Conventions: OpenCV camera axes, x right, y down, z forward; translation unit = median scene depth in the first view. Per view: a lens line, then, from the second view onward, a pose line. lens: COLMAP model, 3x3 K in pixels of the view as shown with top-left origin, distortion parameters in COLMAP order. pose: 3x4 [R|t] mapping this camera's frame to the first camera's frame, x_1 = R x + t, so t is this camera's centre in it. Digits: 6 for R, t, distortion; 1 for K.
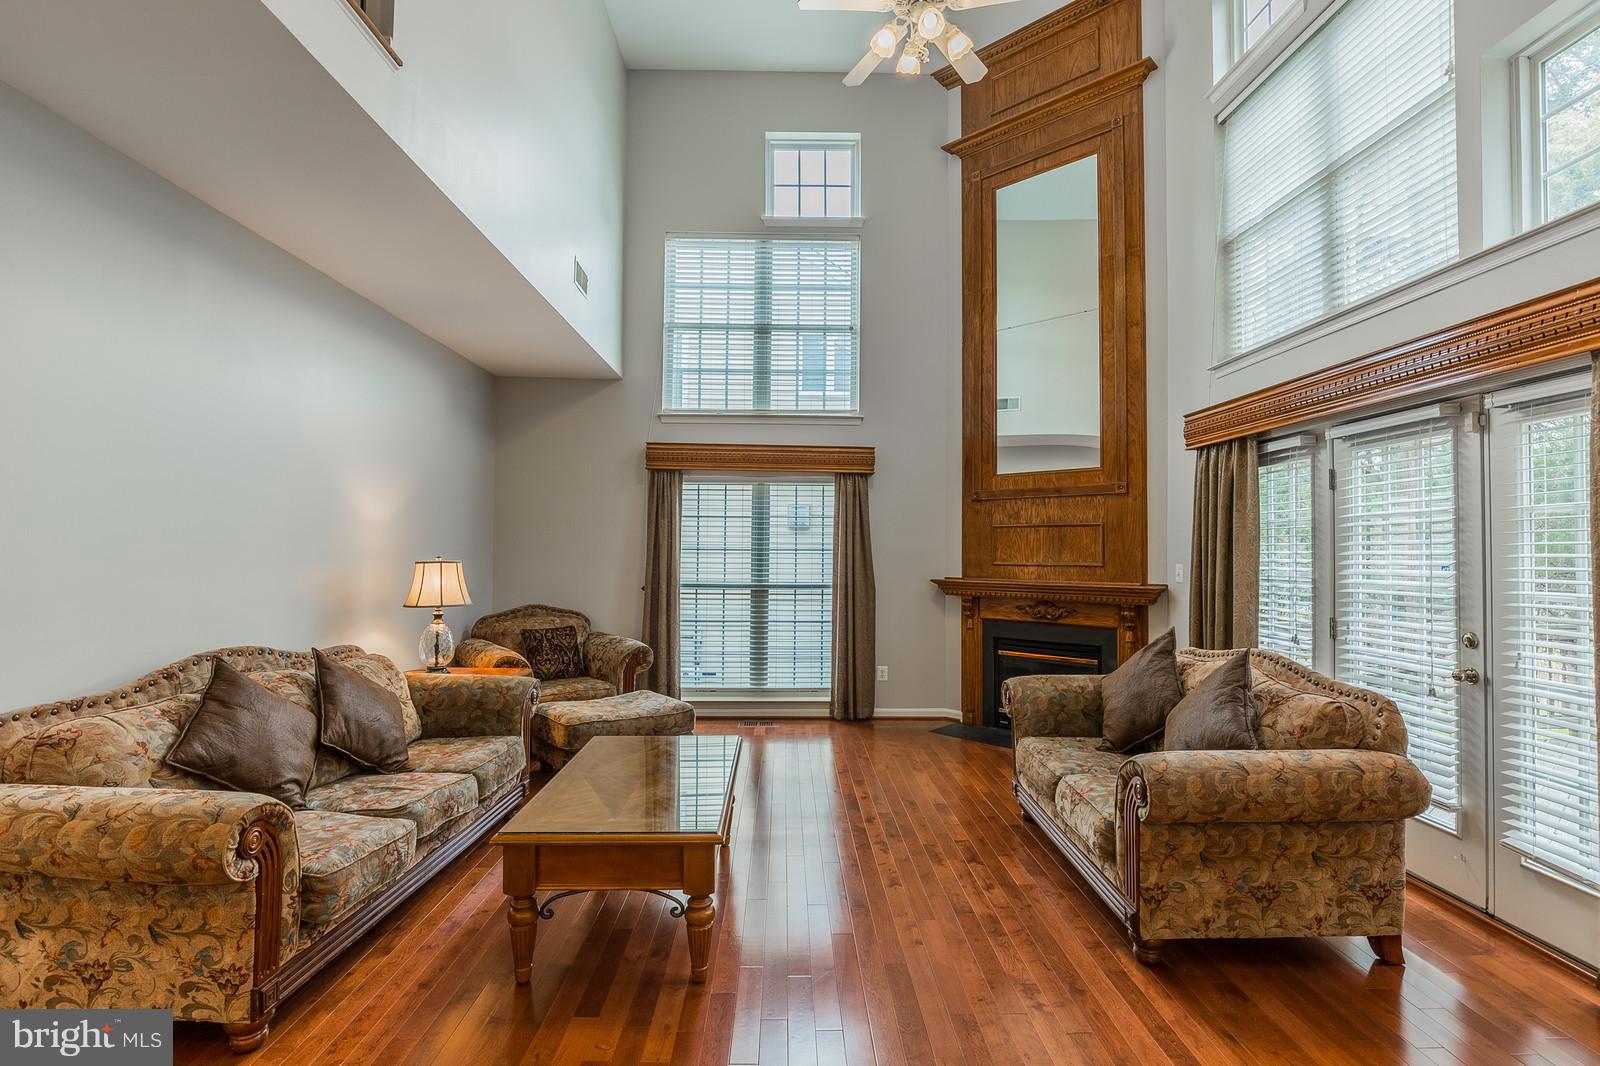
lens RADIAL K [[732.1, 0, 799.5], [0, 732.1, 538.0], [0, 0, 1]] dist [-0.009989, -0.000176]
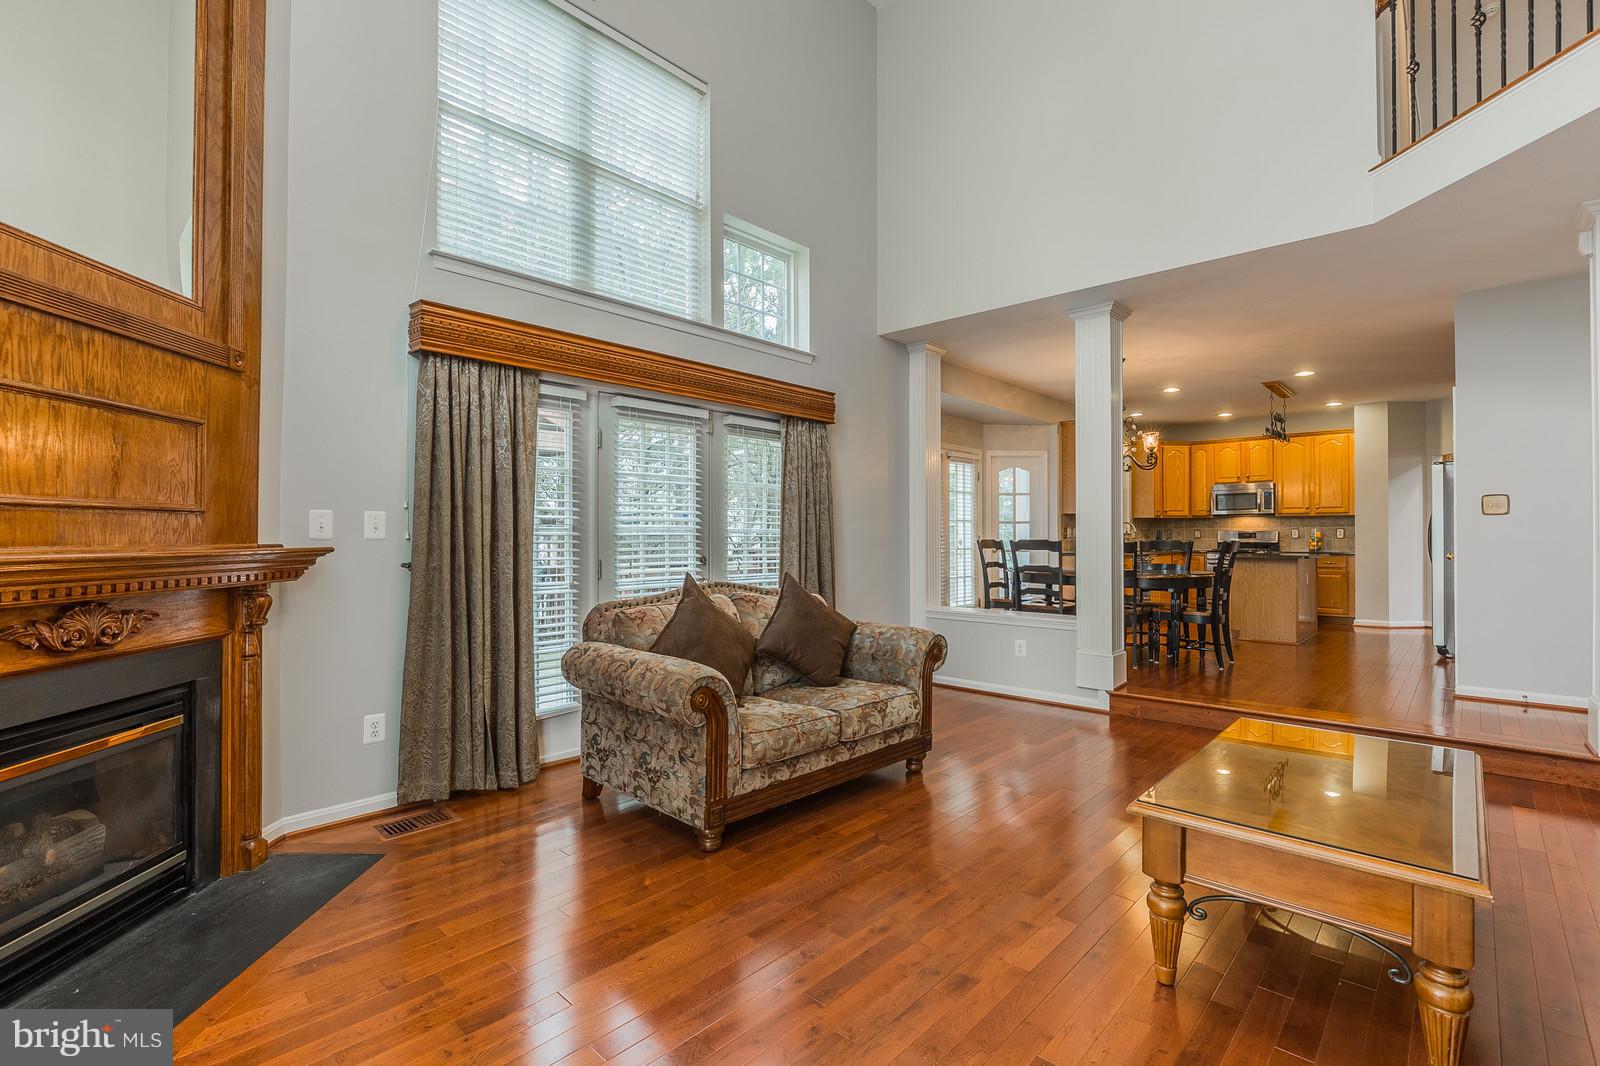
lens RADIAL K [[732.1, 0, 804.7], [0, 732.1, 529.4], [0, 0, 1]] dist [-0.009989, -0.000176]
pose [[-0.724035, -0.004651, 0.689748, -0.254693], [-0.021921, 0.999627, -0.016270, 0.064499], [-0.689415, -0.026900, -0.723867, 1.383667]]
